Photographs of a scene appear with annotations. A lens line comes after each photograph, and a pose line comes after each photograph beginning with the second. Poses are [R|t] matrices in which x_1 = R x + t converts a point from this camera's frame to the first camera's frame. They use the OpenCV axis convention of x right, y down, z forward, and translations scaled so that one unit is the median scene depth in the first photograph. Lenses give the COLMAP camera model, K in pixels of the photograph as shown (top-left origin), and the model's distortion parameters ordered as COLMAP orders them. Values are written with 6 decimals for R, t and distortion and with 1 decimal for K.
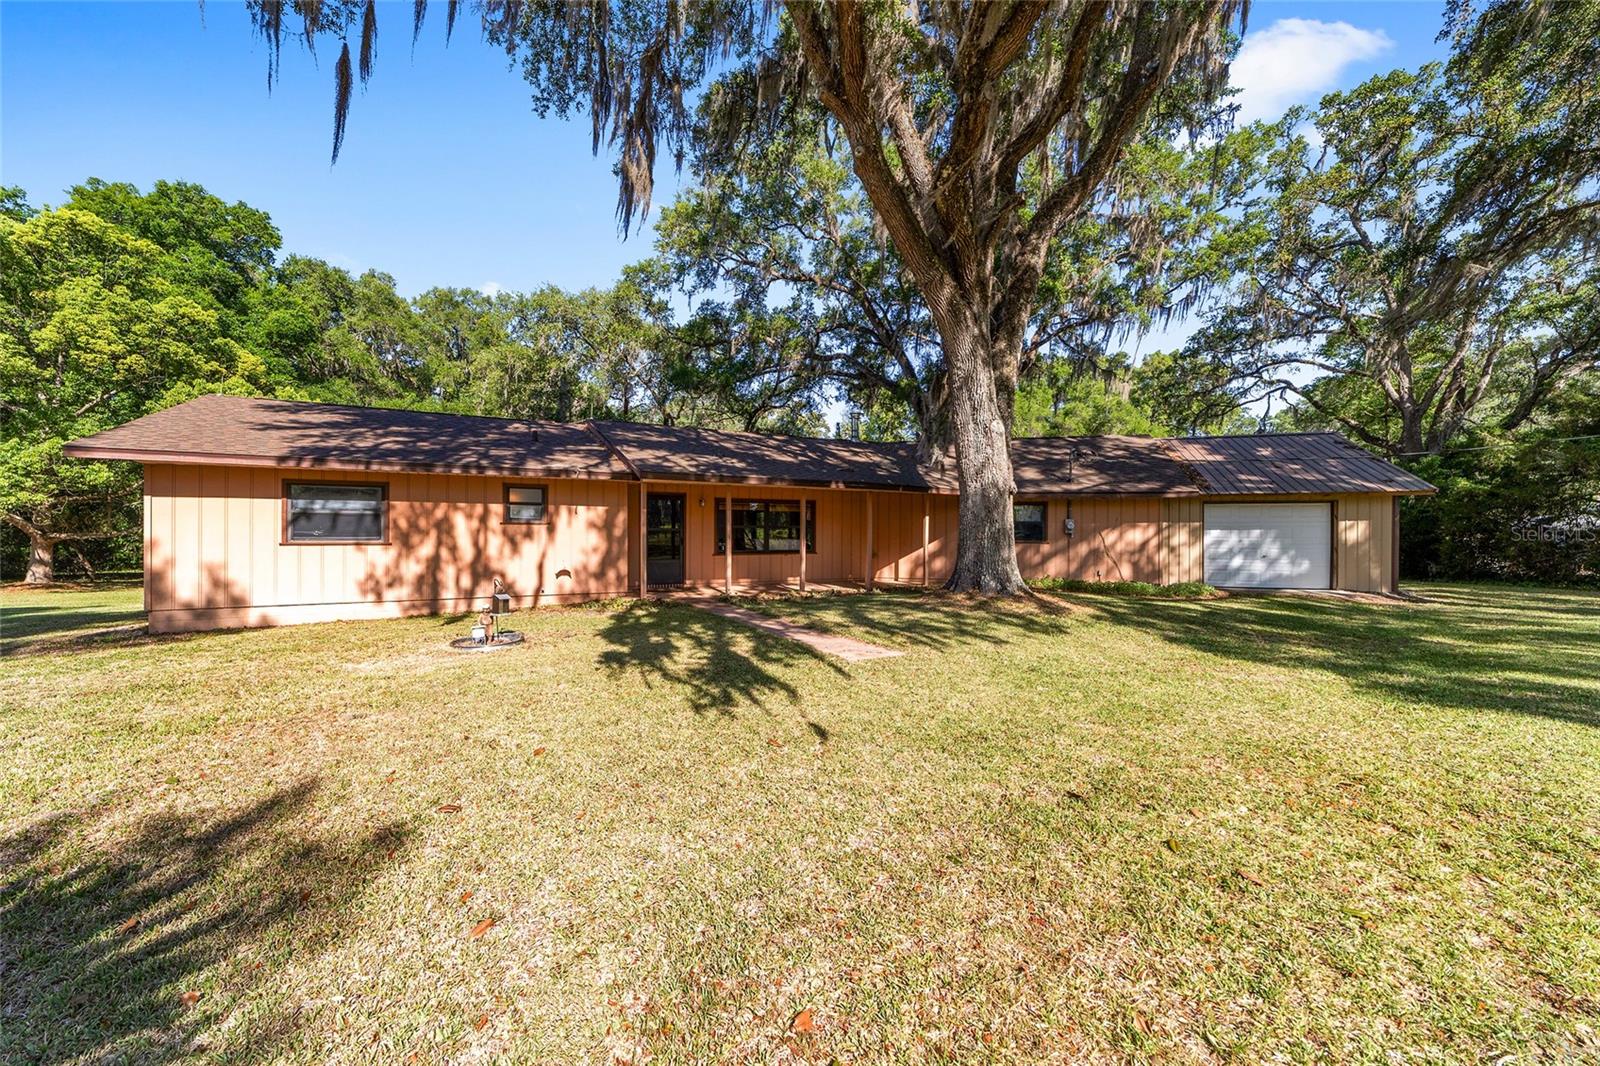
lens RADIAL K [[606.8, 0, 796.6], [0, 606.8, 532.3], [0, 0, 1]] dist [-0.010357, 0.004504]
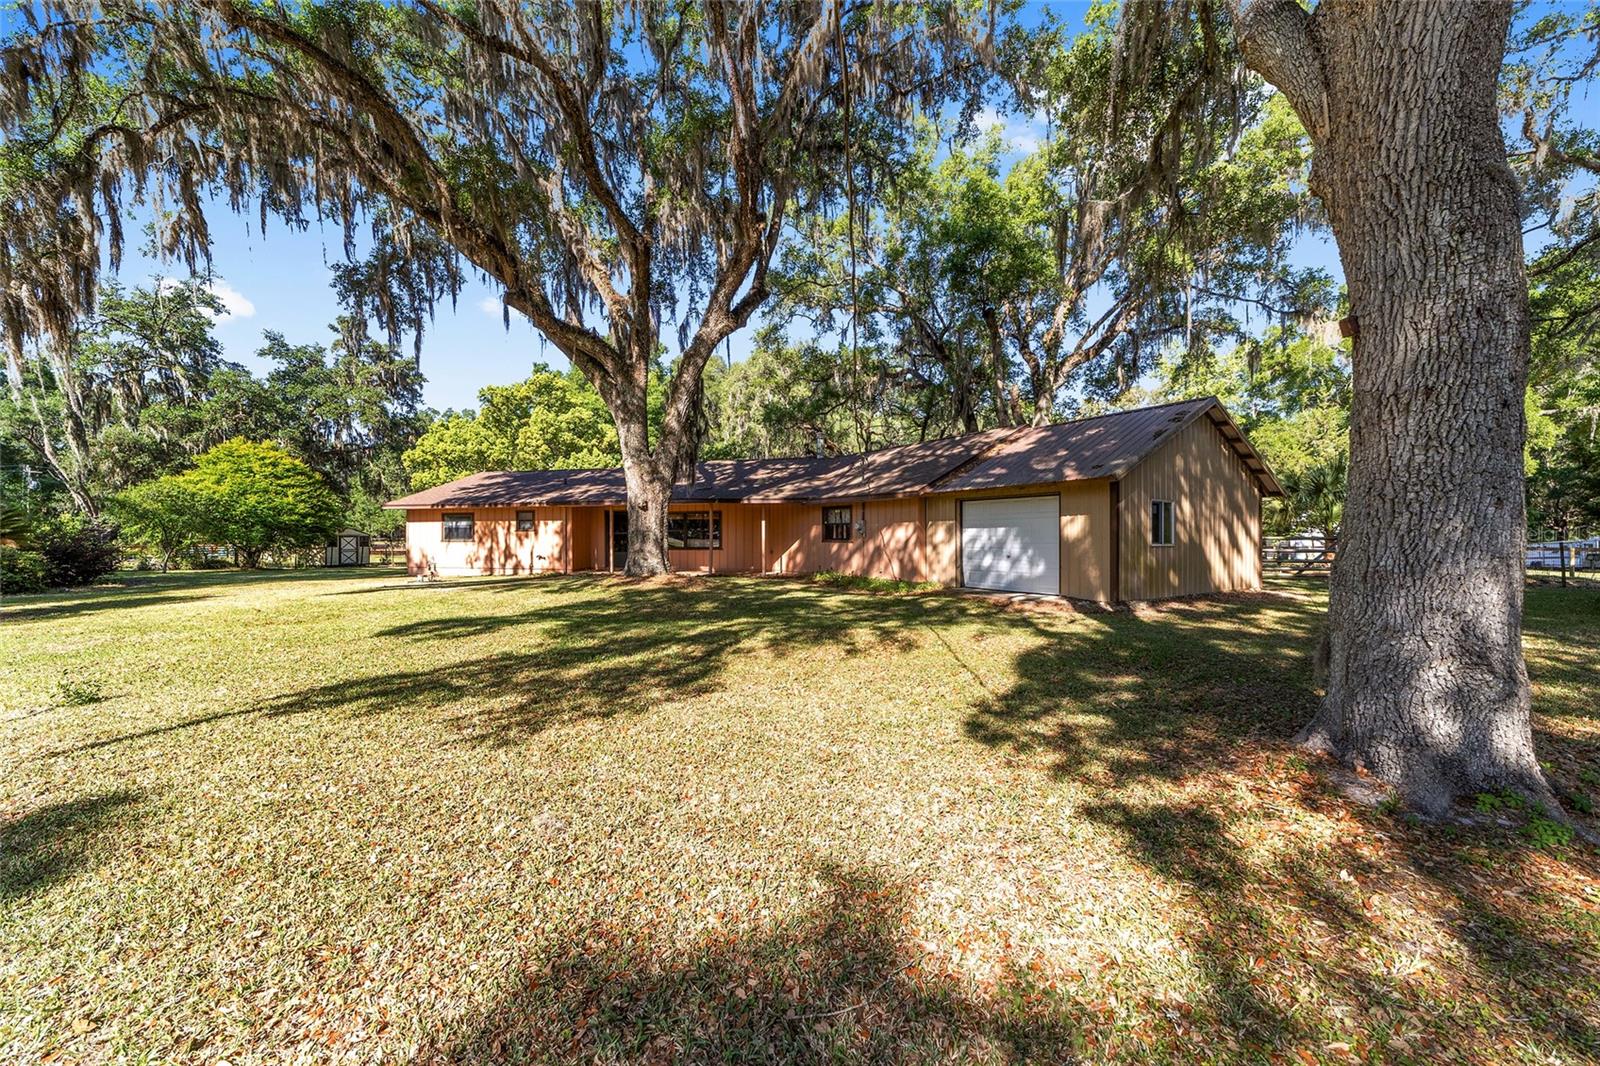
lens RADIAL K [[606.8, 0, 803.0], [0, 606.8, 537.3], [0, 0, 1]] dist [-0.010357, 0.004504]
pose [[0.753742, -0.004271, -0.657157, 1.386459], [0.008749, 0.999955, 0.003536, 0.007656], [0.657113, -0.008414, 0.753746, 0.121501]]
